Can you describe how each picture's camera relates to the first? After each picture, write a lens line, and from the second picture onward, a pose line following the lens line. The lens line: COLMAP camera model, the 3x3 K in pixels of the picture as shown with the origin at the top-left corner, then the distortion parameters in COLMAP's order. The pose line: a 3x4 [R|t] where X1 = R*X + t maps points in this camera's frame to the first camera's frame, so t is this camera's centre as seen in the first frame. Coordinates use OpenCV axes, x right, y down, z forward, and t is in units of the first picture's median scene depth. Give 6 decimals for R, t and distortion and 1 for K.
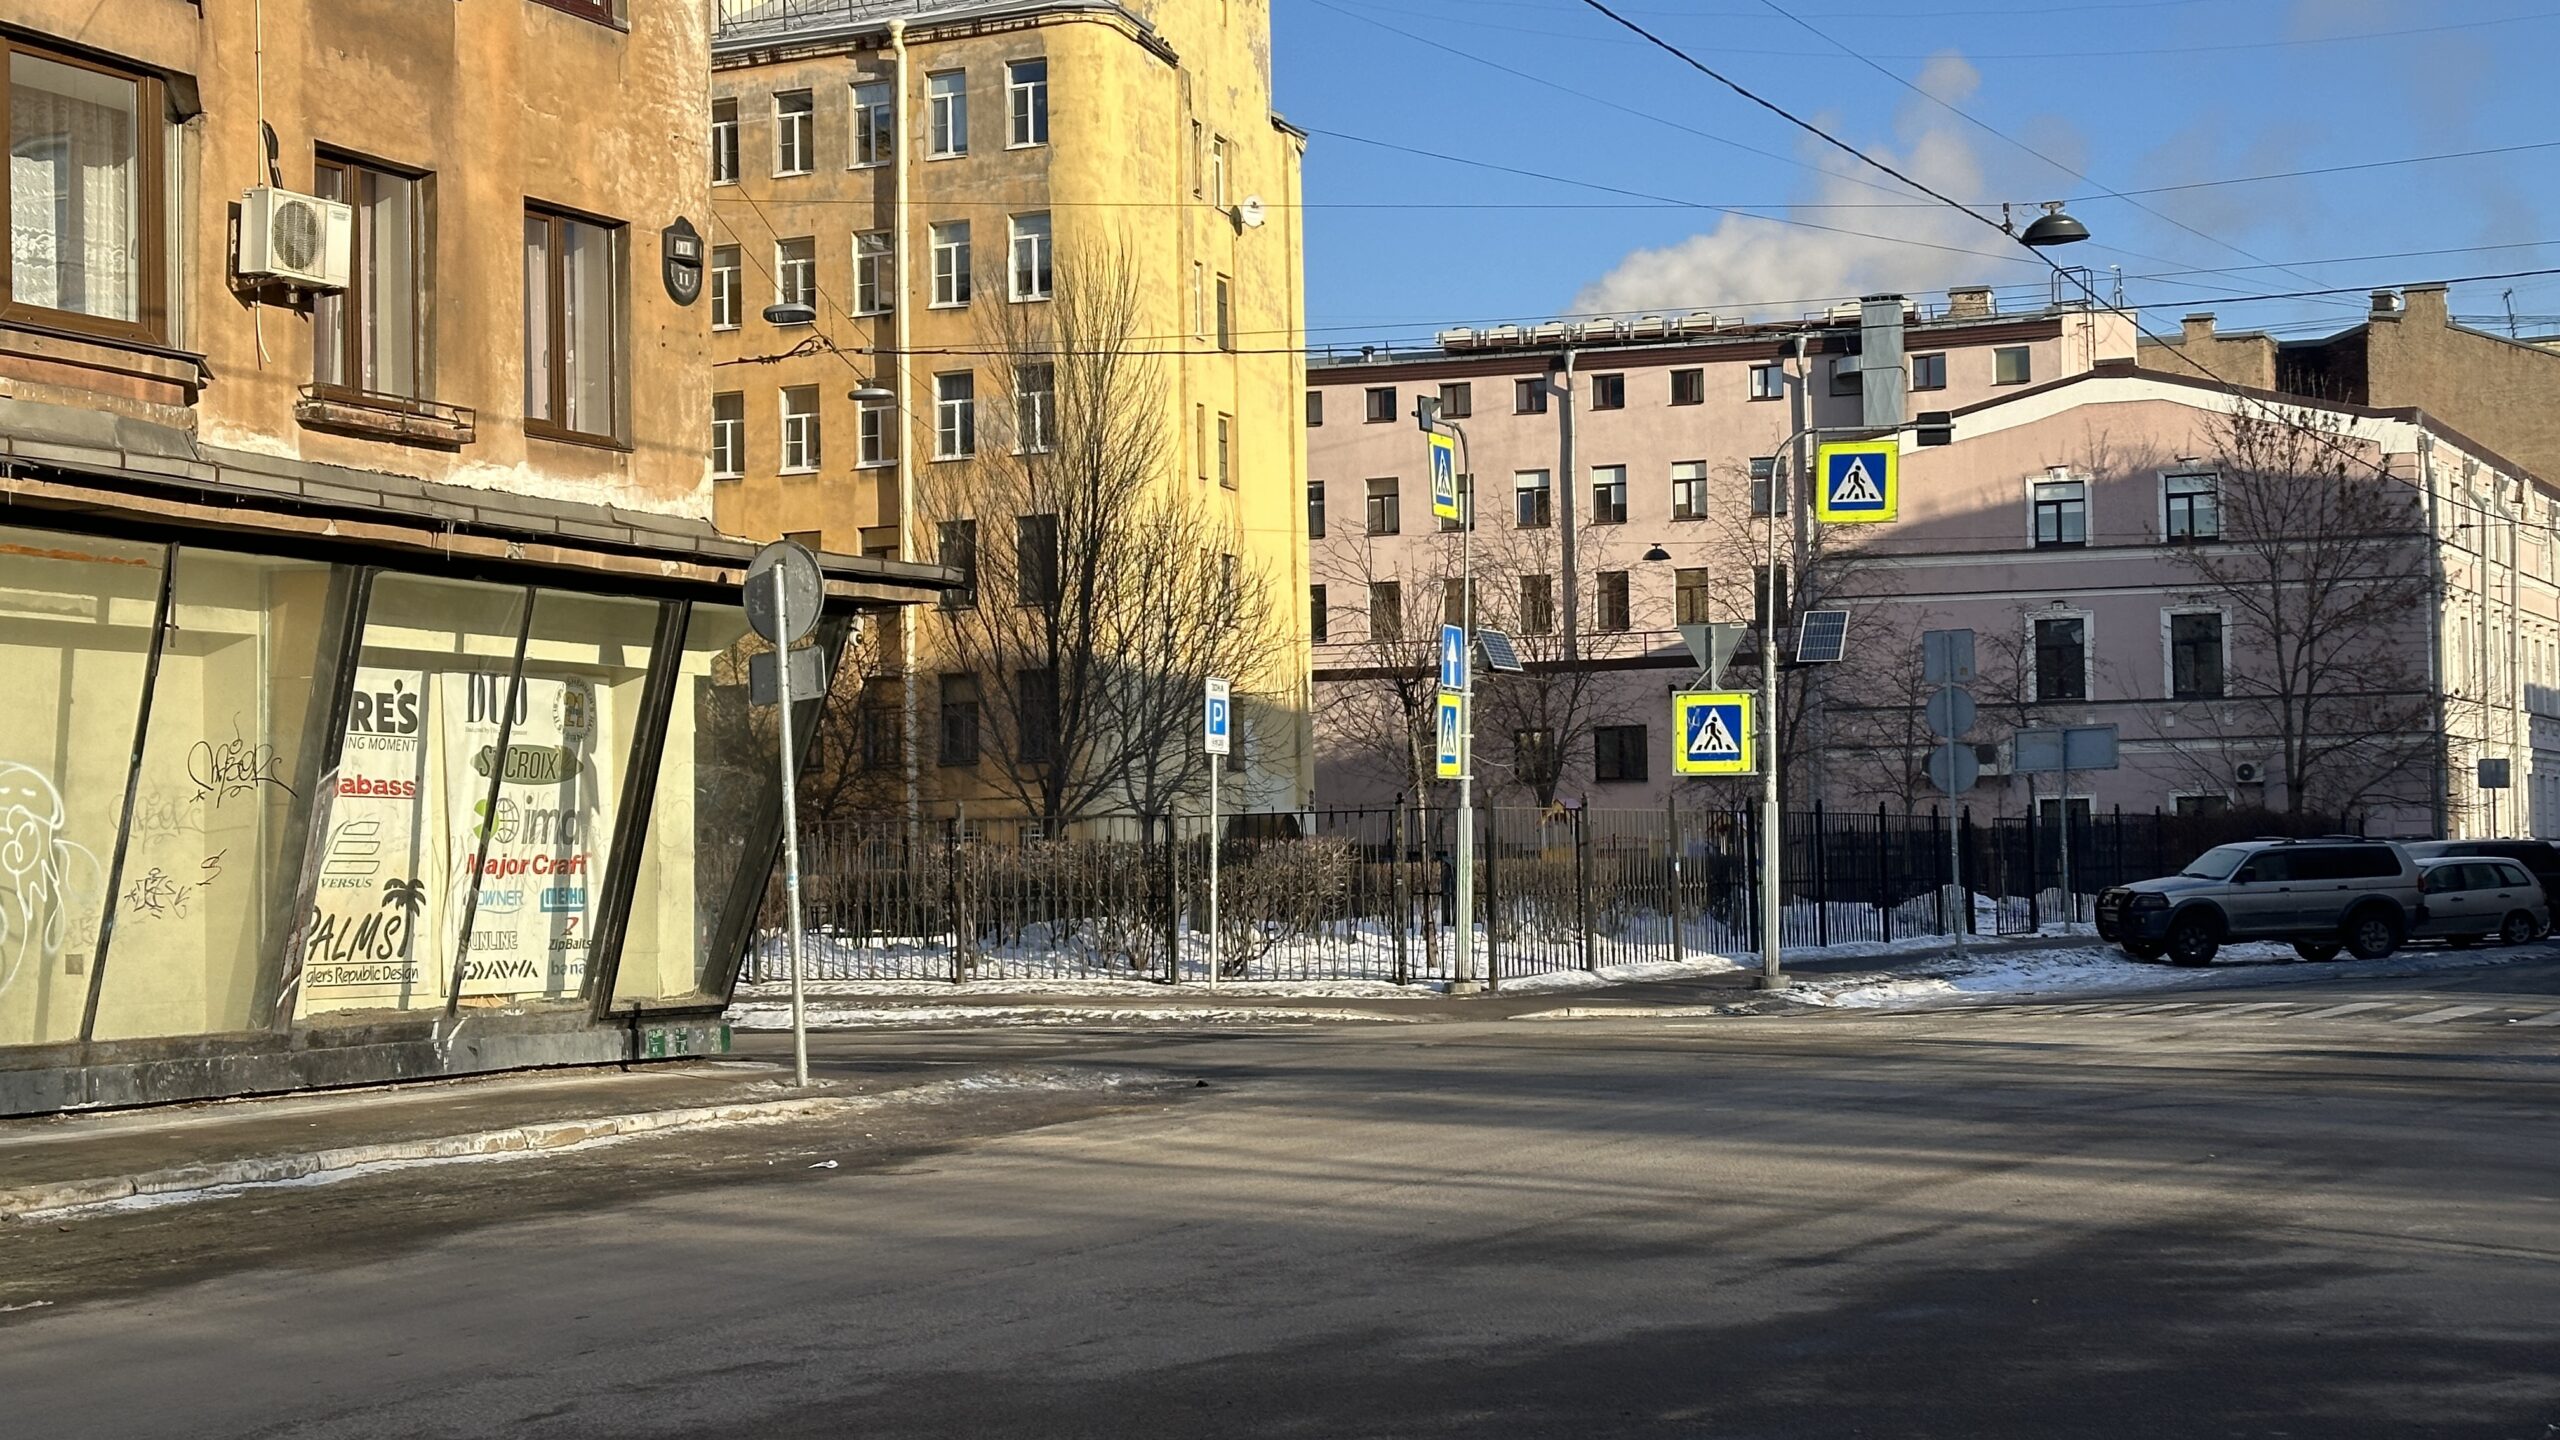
lens RADIAL K [[3495.3, 0, 1254.1], [0, 3495.3, 761.6], [0, 0, 1]] dist [0.101309, -0.023999]
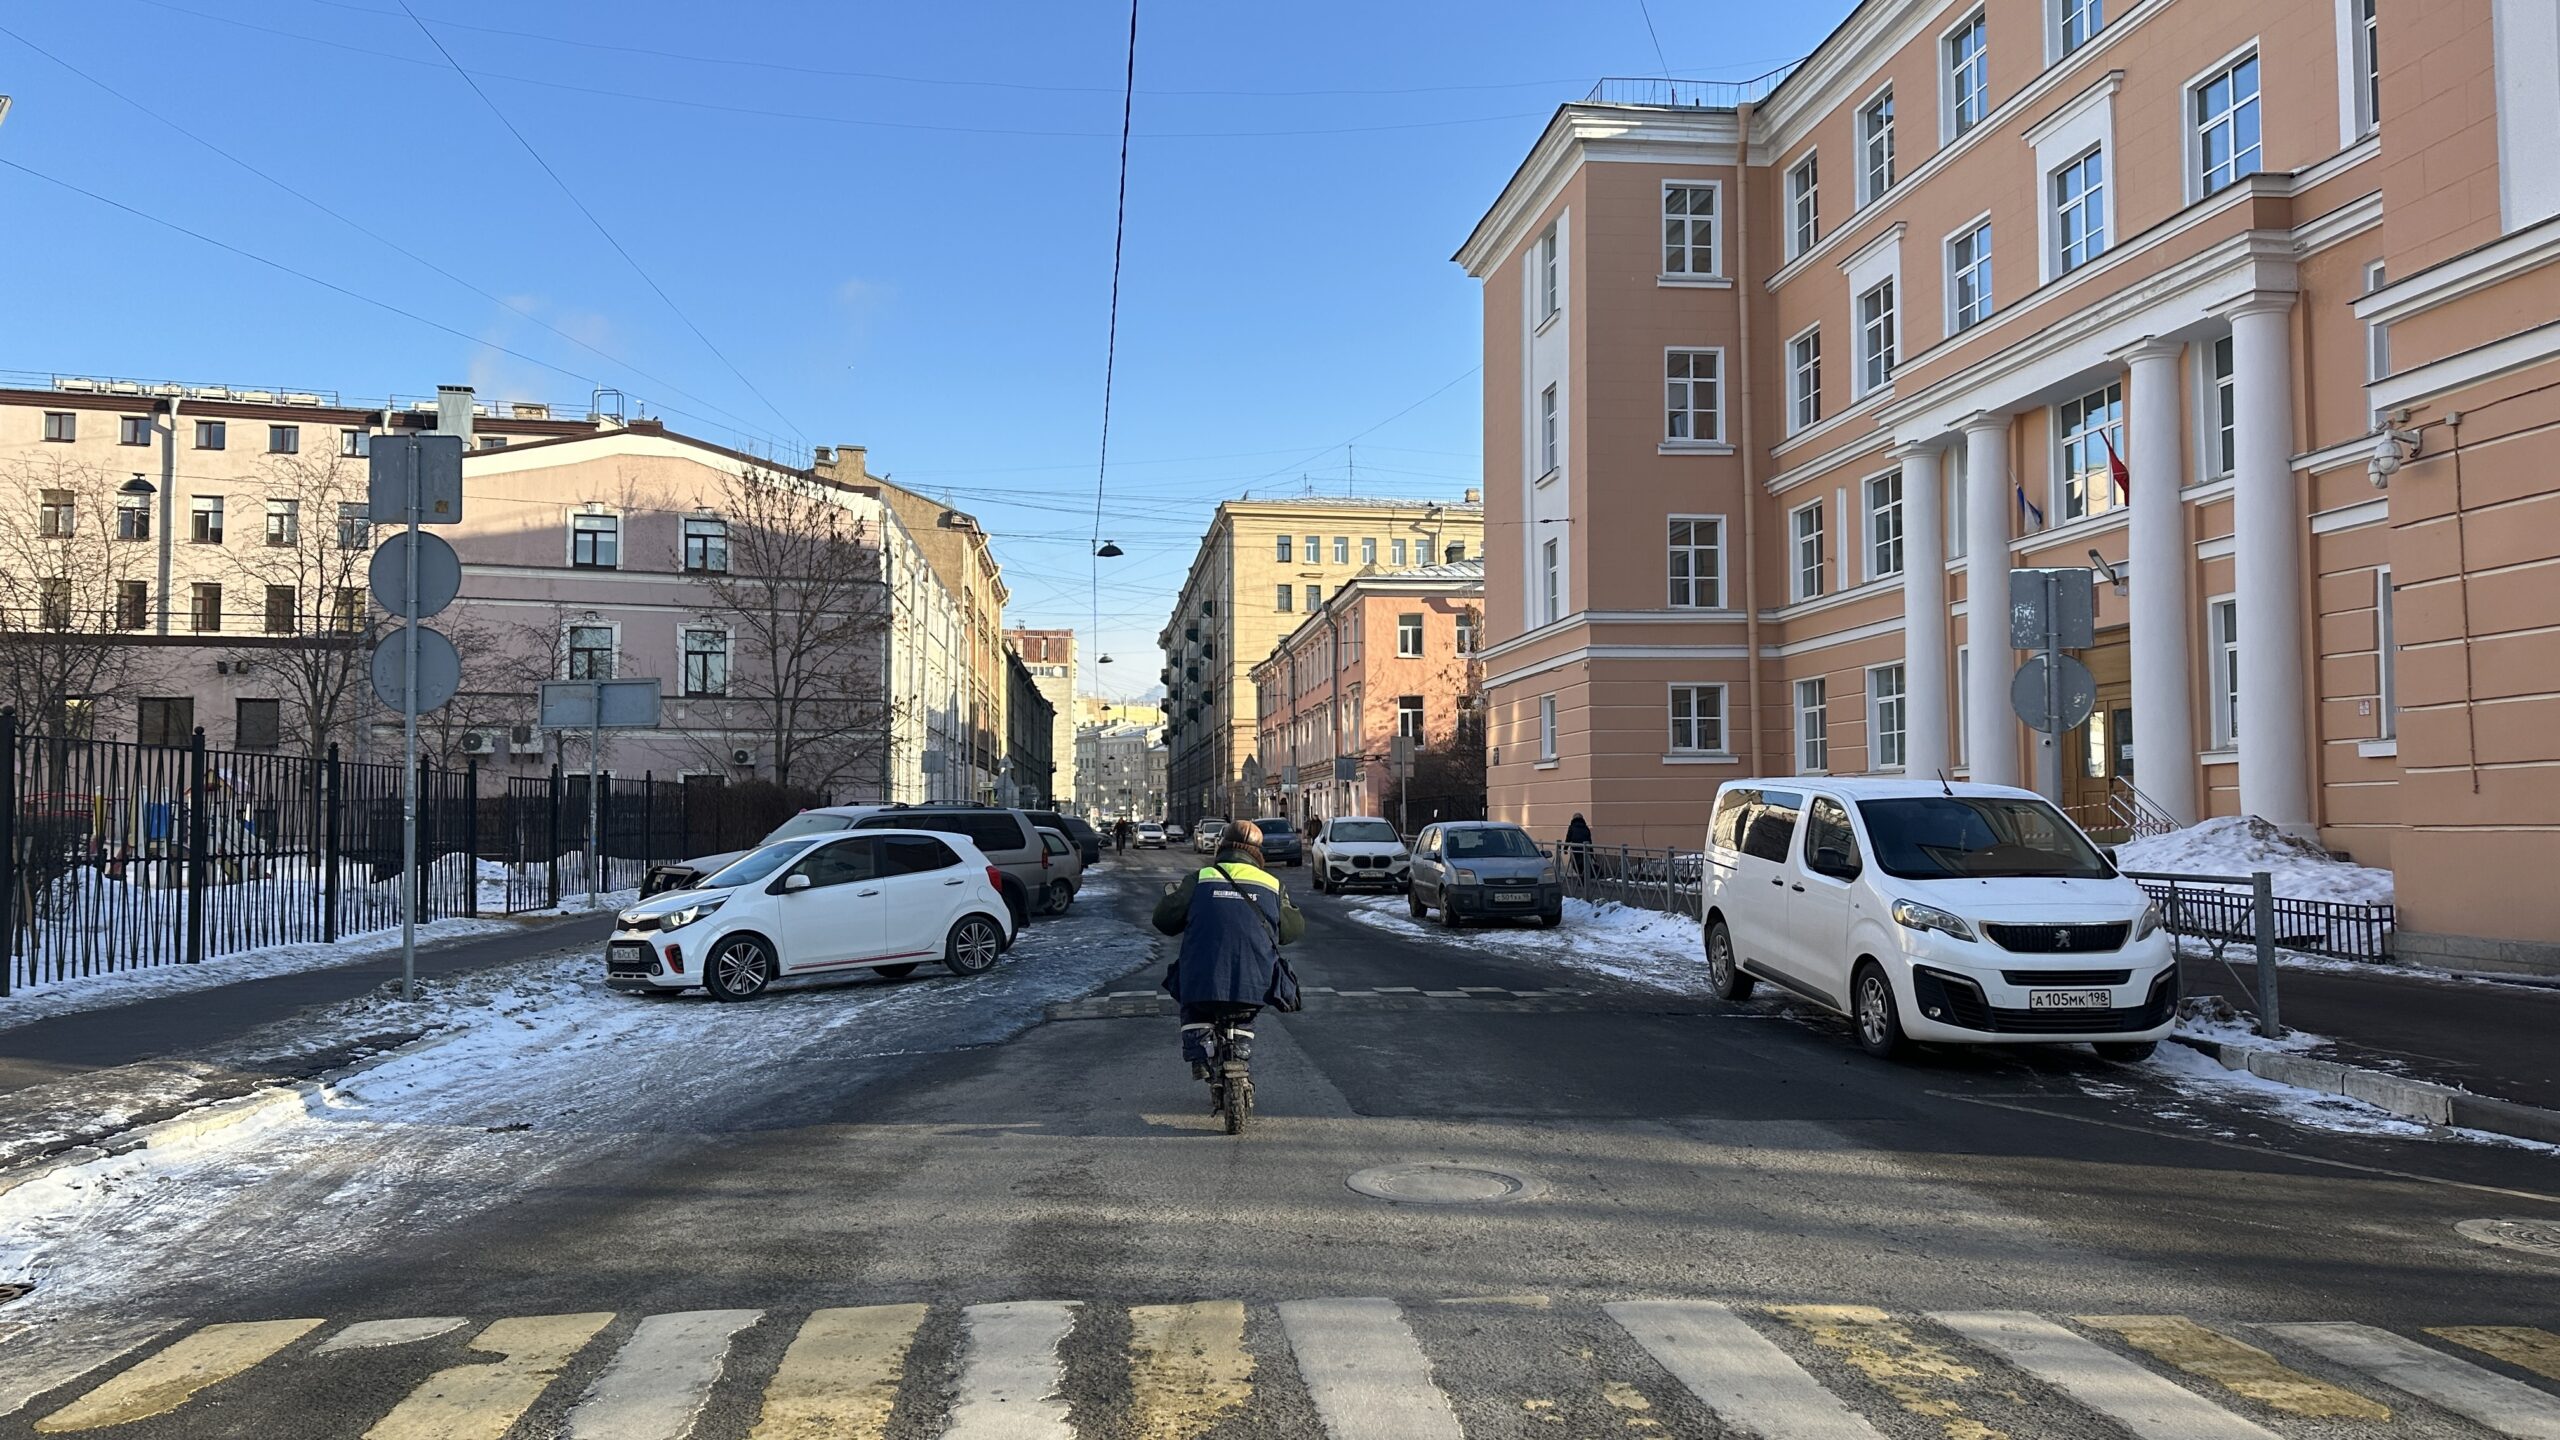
lens RADIAL K [[1762.0, 0, 1297.1], [0, 1762.0, 730.4], [0, 0, 1]] dist [0.125732, -0.188408]
pose [[0.822113, 0.043652, 0.567648, 0.128845], [-0.029462, 0.998982, -0.034152, 0.015351], [-0.568561, 0.011353, 0.822563, 0.568427]]
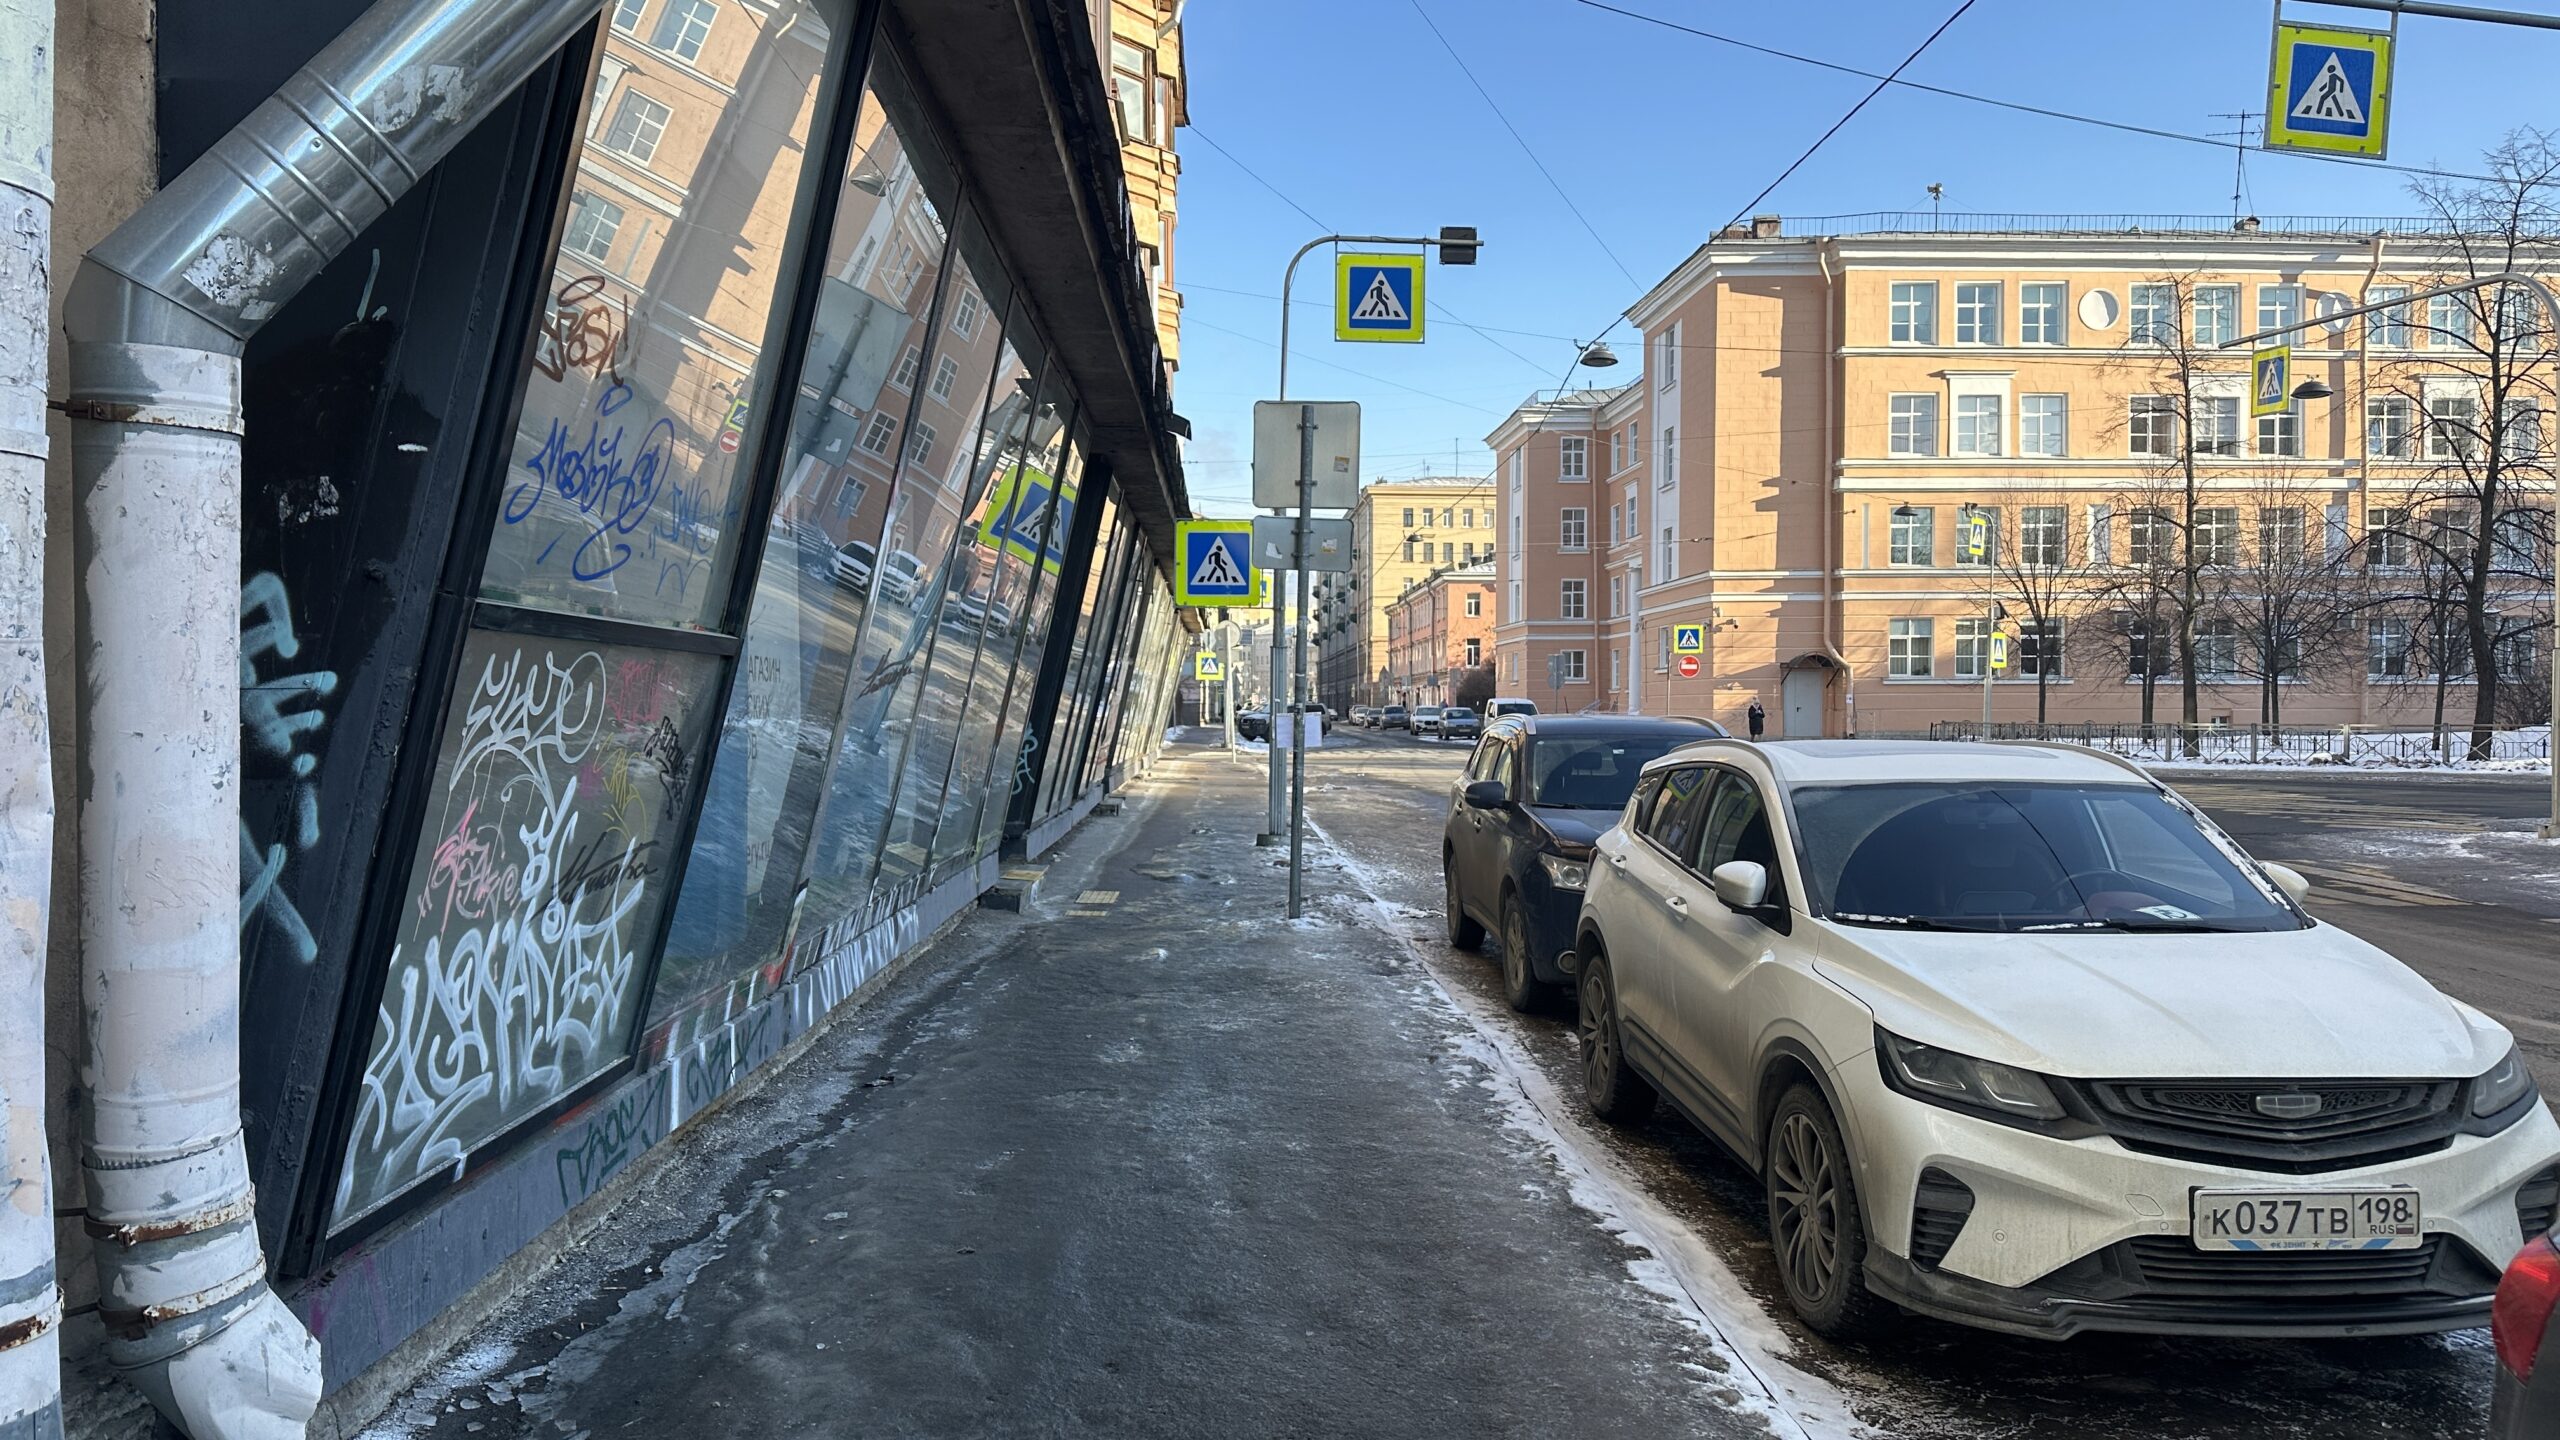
lens RADIAL K [[1748.1, 0, 1272.2], [0, 1748.1, 724.5], [0, 0, 1]] dist [0.206305, -0.370435]
pose [[0.869448, 0.012409, 0.493869, -0.435087], [-0.031673, 0.999028, 0.030658, -0.004195], [-0.493009, -0.042297, 0.868996, -0.288156]]
